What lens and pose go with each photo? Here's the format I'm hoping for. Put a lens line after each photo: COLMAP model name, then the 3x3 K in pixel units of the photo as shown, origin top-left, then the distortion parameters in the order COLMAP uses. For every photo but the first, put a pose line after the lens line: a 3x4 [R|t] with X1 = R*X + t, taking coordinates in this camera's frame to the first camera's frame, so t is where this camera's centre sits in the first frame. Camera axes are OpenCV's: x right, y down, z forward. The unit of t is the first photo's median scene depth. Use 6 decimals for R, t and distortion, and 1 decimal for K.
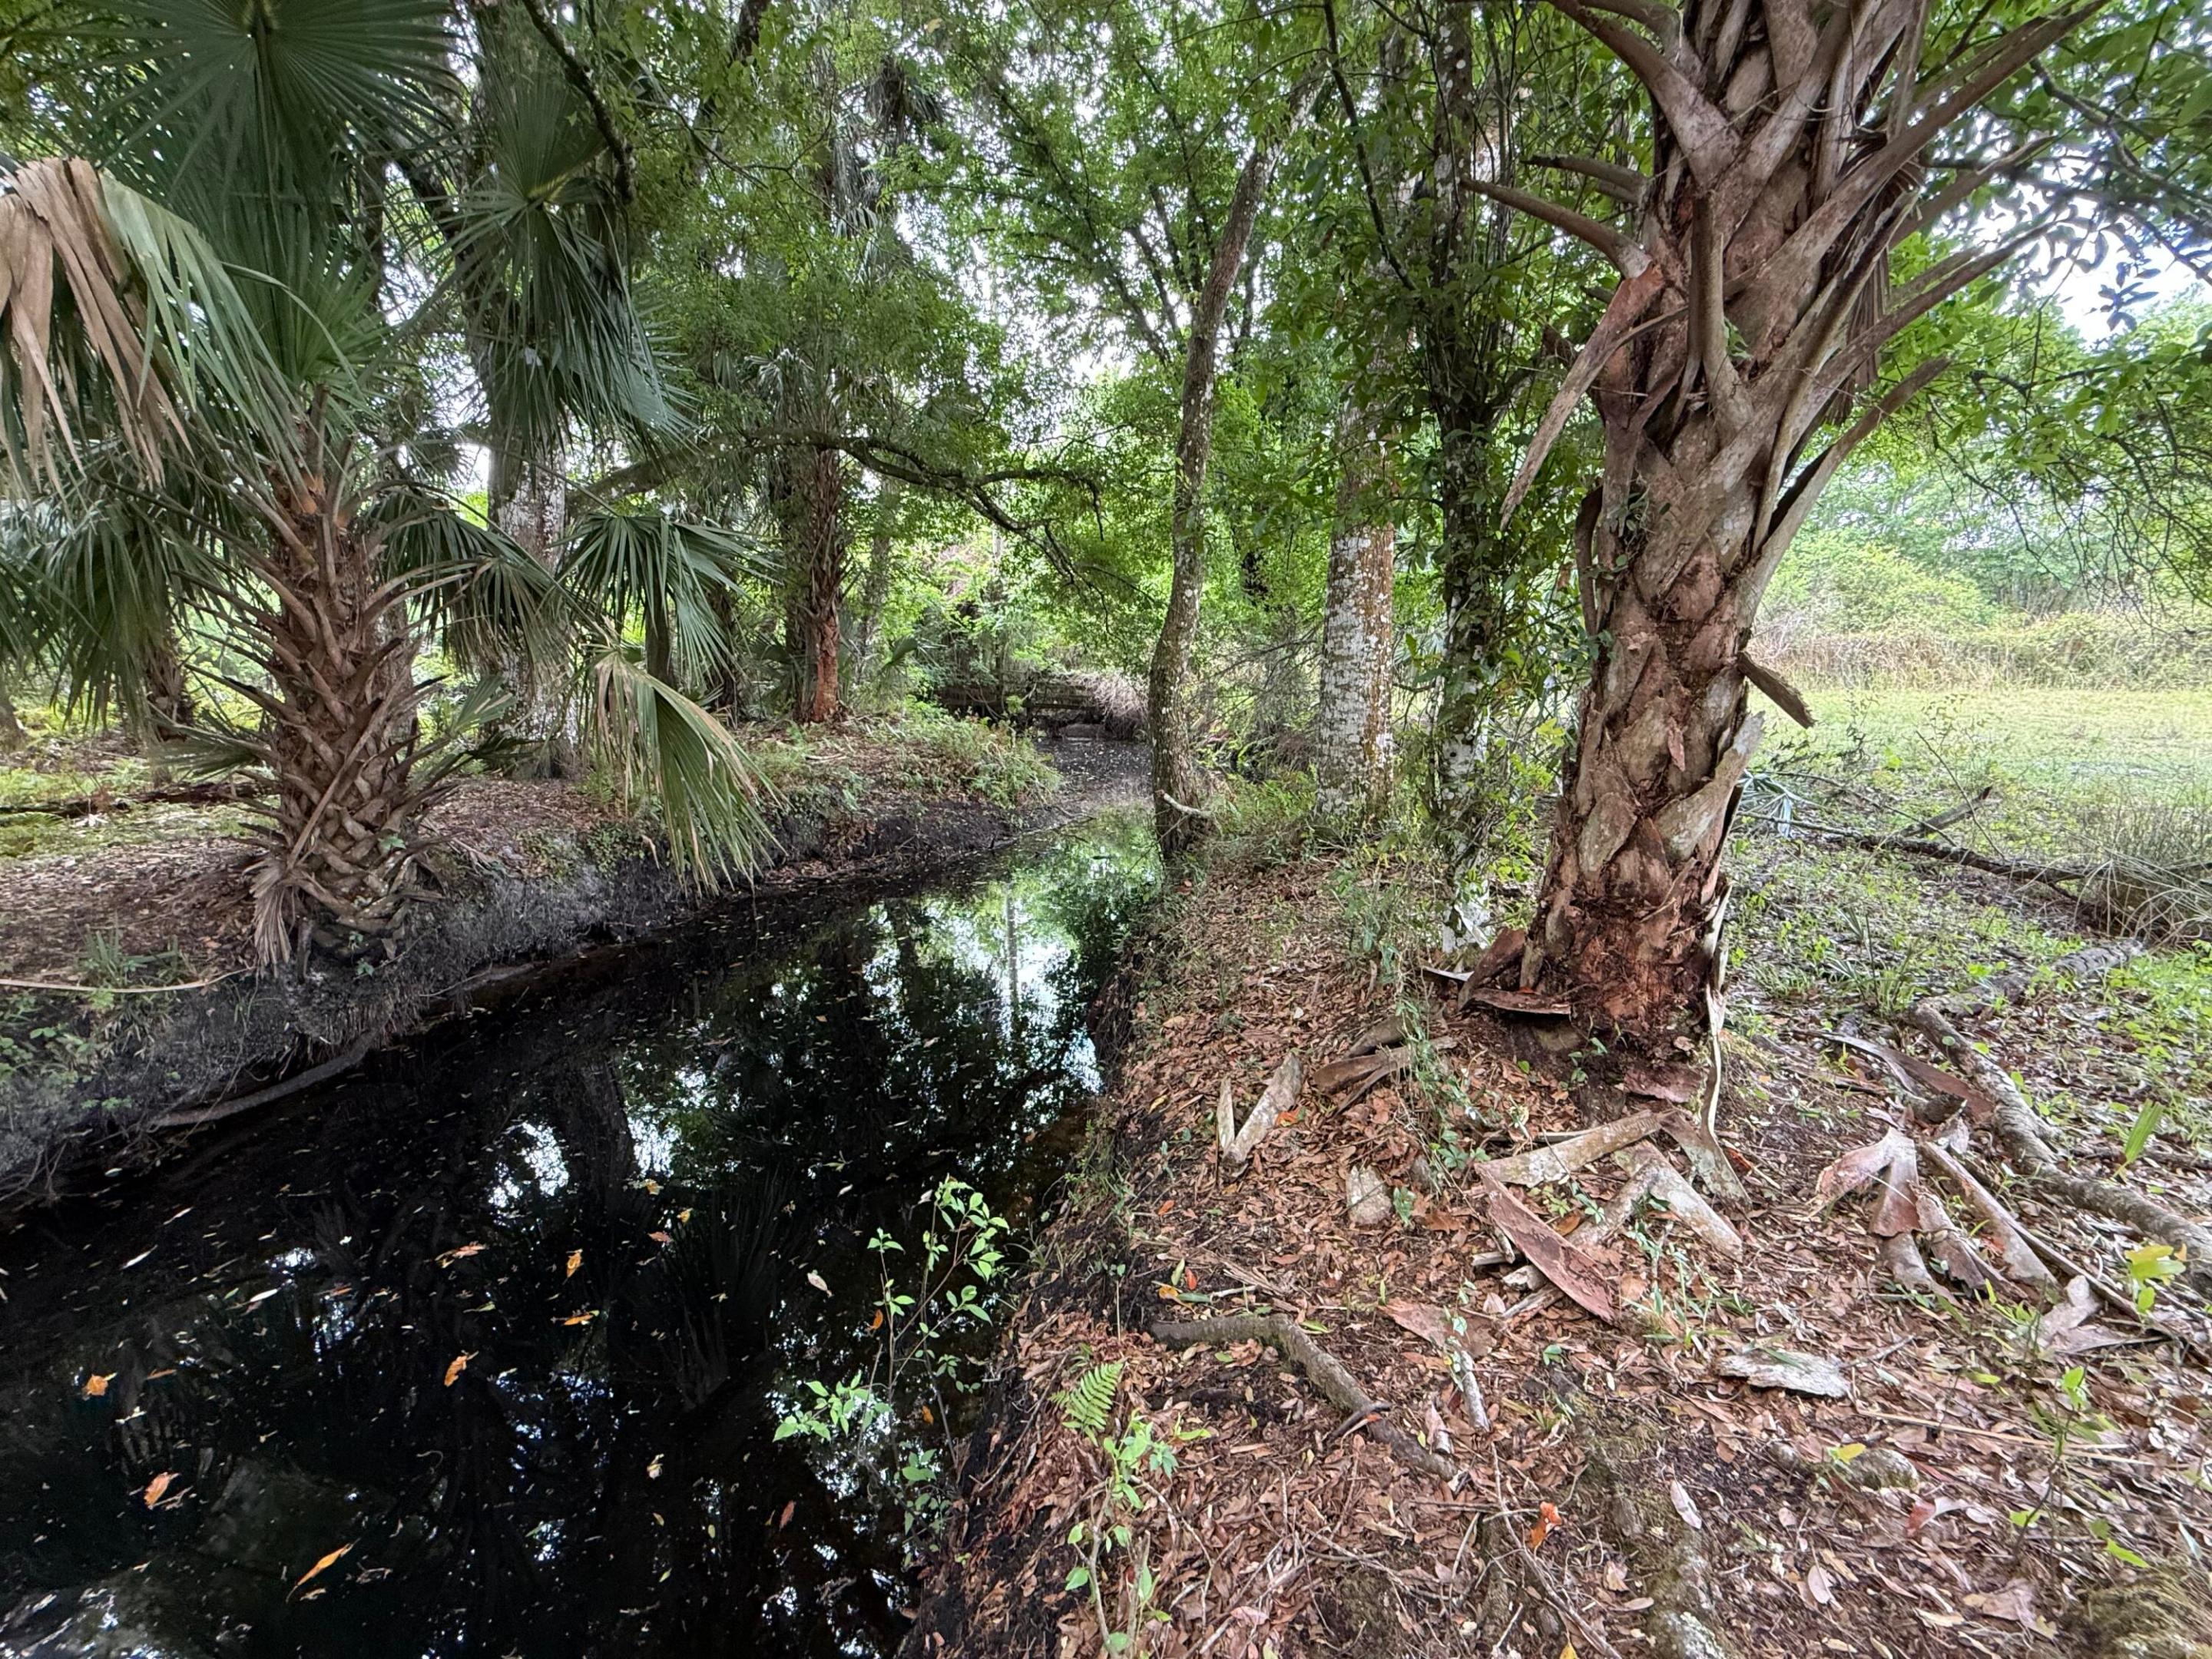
lens RADIAL K [[890.2, 0, 1107.5], [0, 890.2, 829.2], [0, 0, 1]] dist [0.001046, 0.000138]
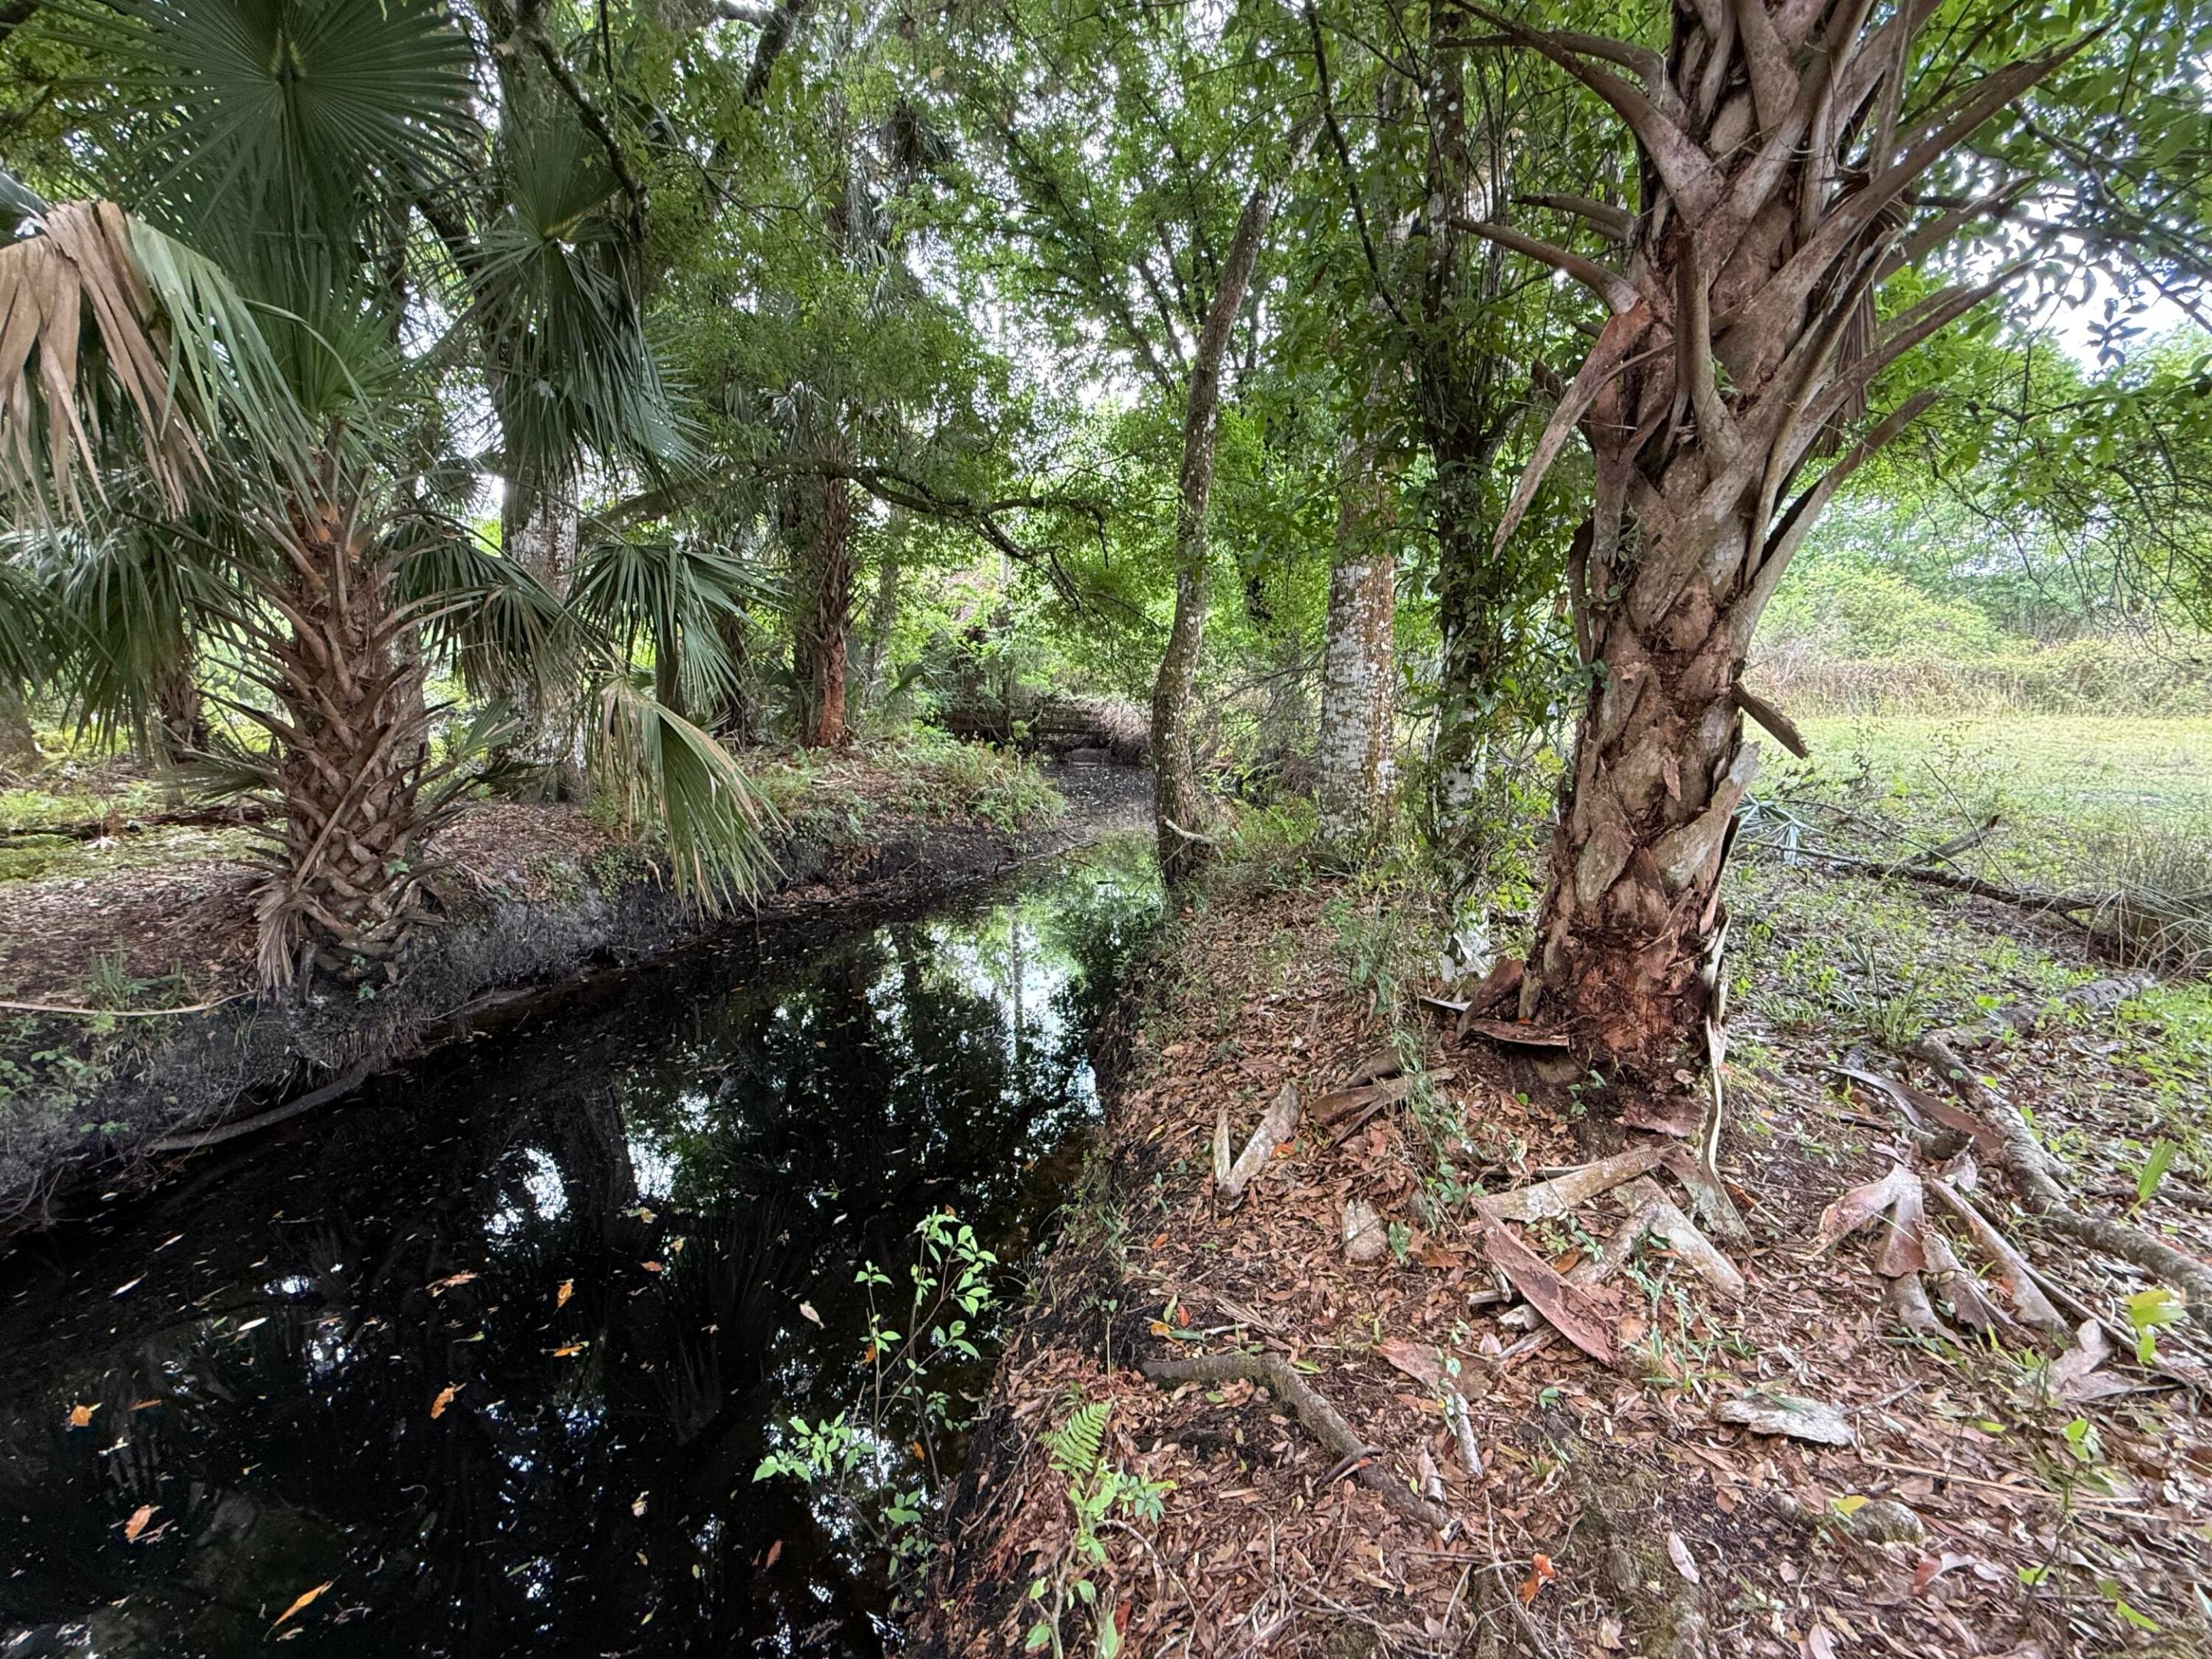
lens RADIAL K [[890.2, 0, 1107.4], [0, 890.2, 828.7], [0, 0, 1]] dist [0.001046, 0.000138]
pose [[0.999964, 0.002784, -0.008017, 0.010061], [-0.003002, 0.999621, -0.027380, -0.003265], [0.007938, 0.027403, 0.999593, 0.000538]]
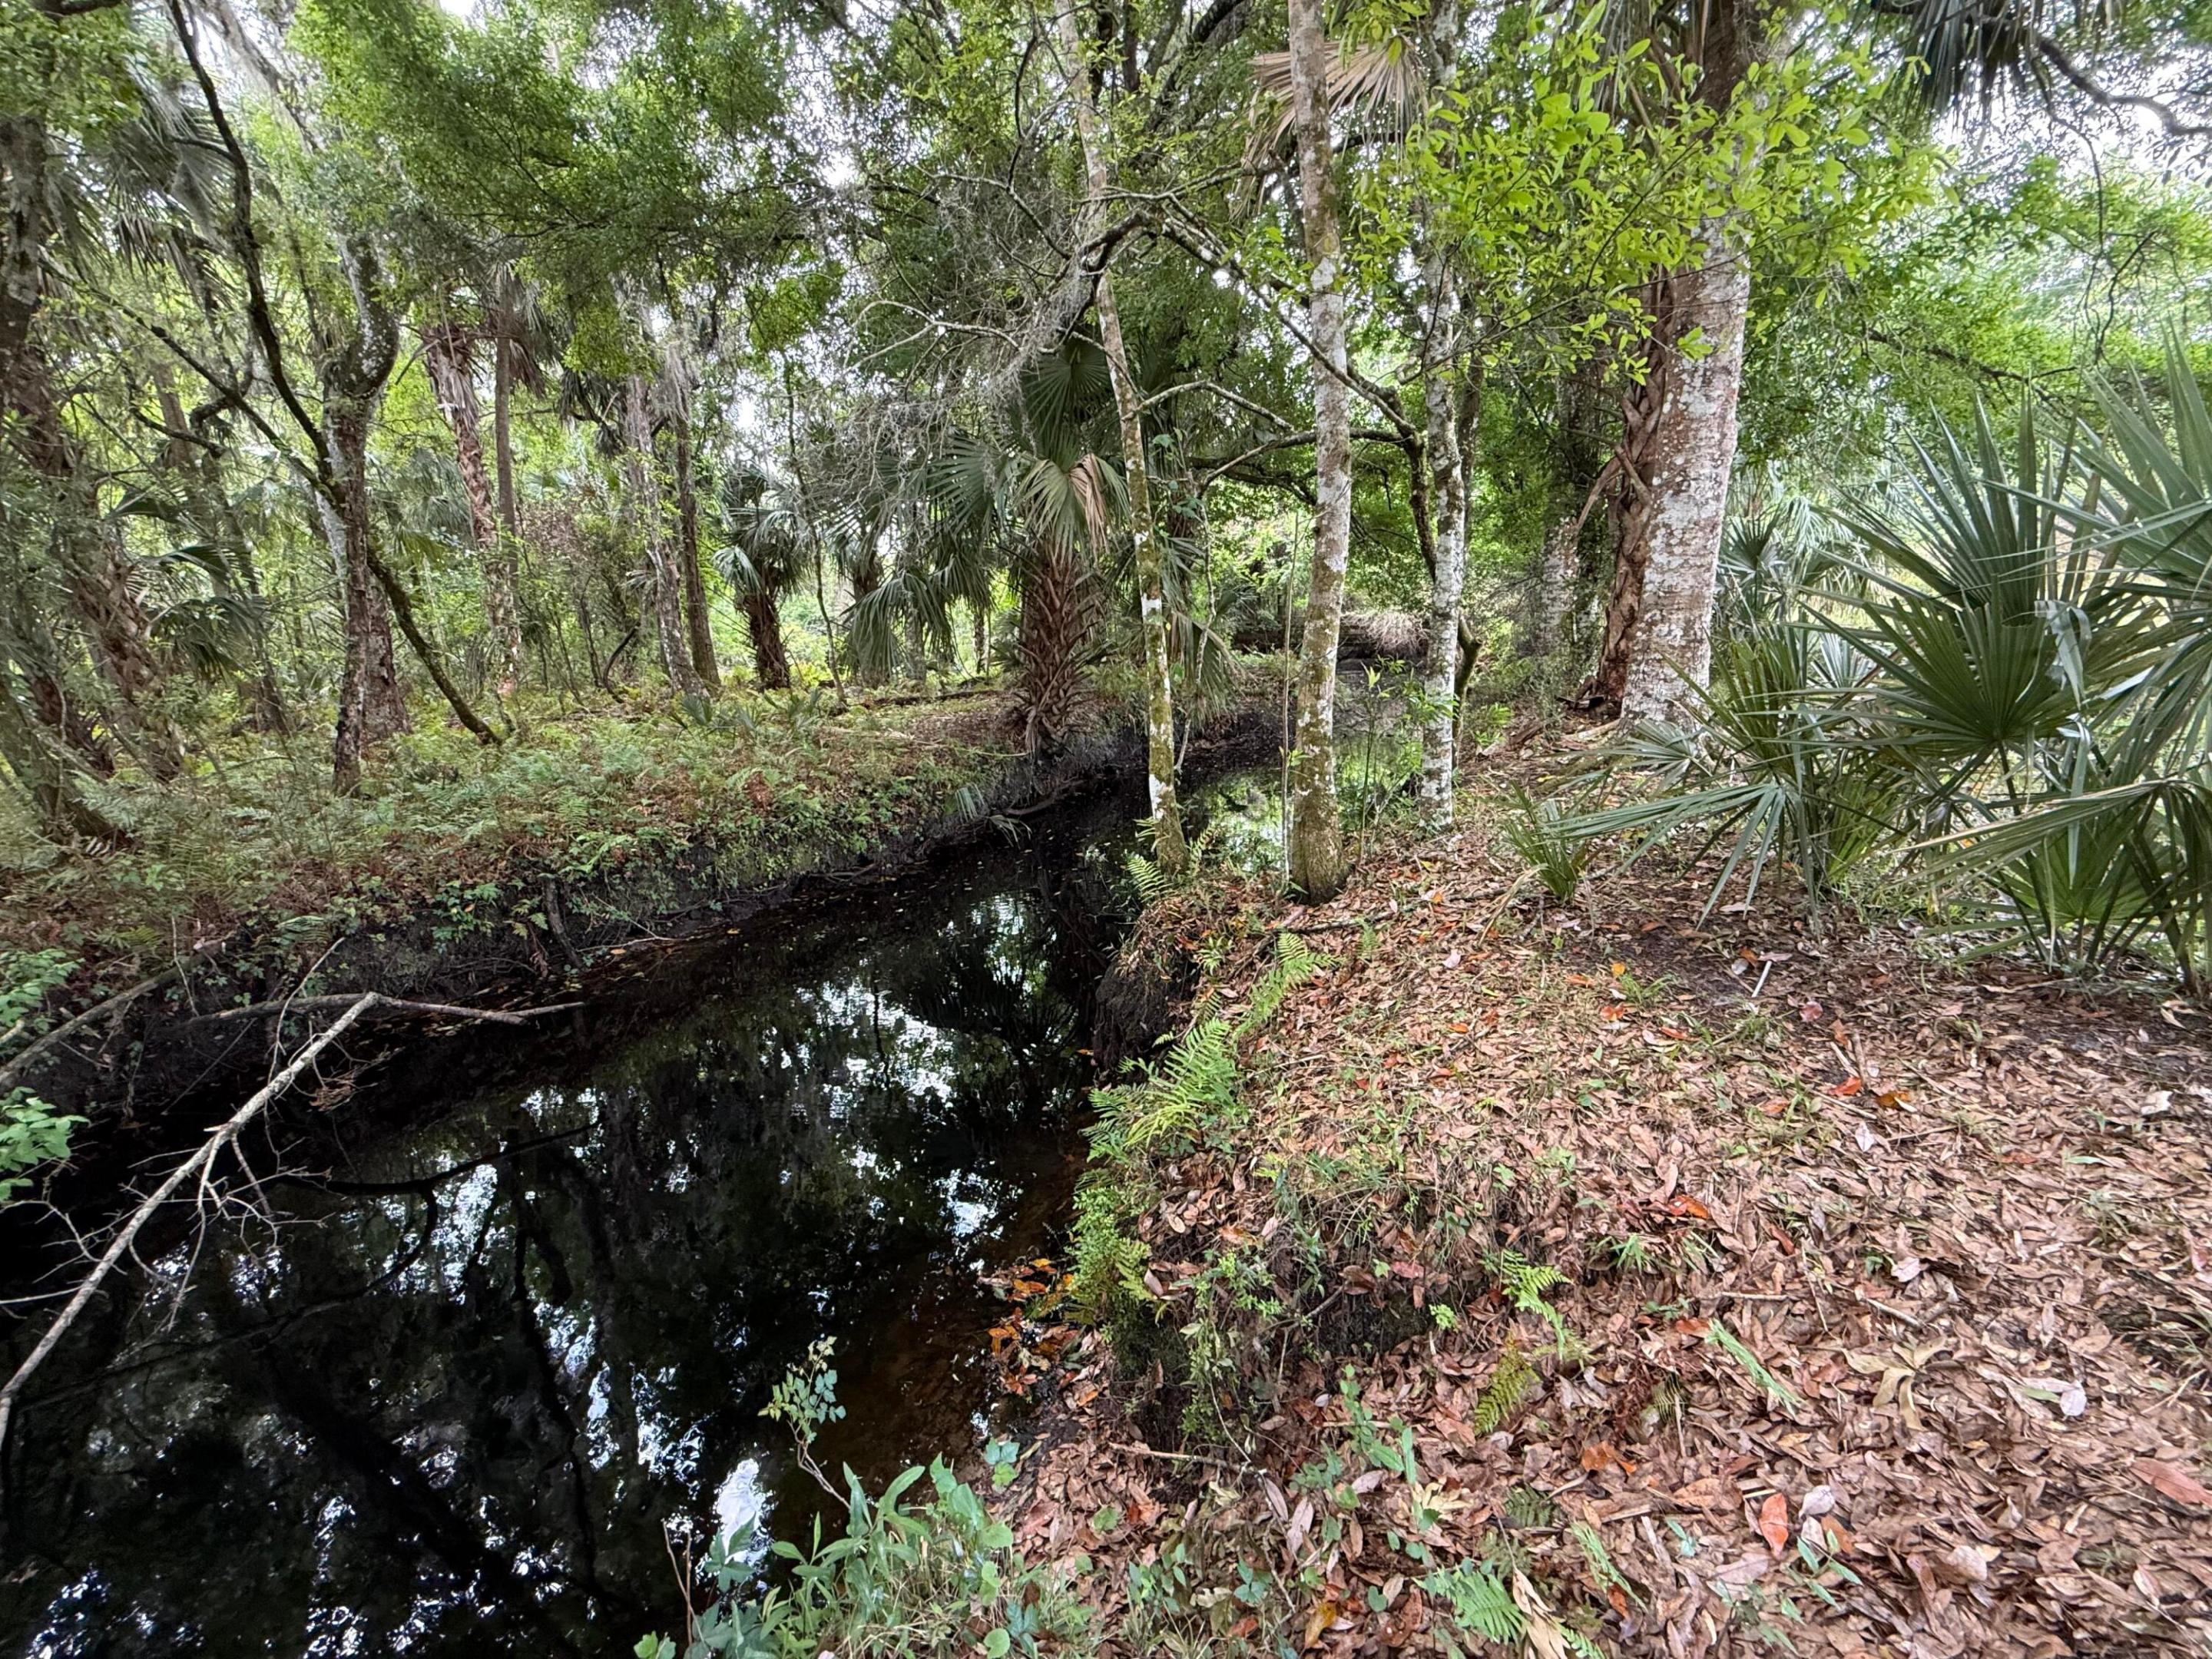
lens RADIAL K [[890.2, 0, 1108.1], [0, 890.2, 825.1], [0, 0, 1]] dist [0.001046, 0.000138]
pose [[0.962851, 0.001025, -0.270030, -0.192904], [0.011073, 0.999002, 0.043275, 0.341681], [0.269805, -0.044657, 0.961879, -1.640149]]
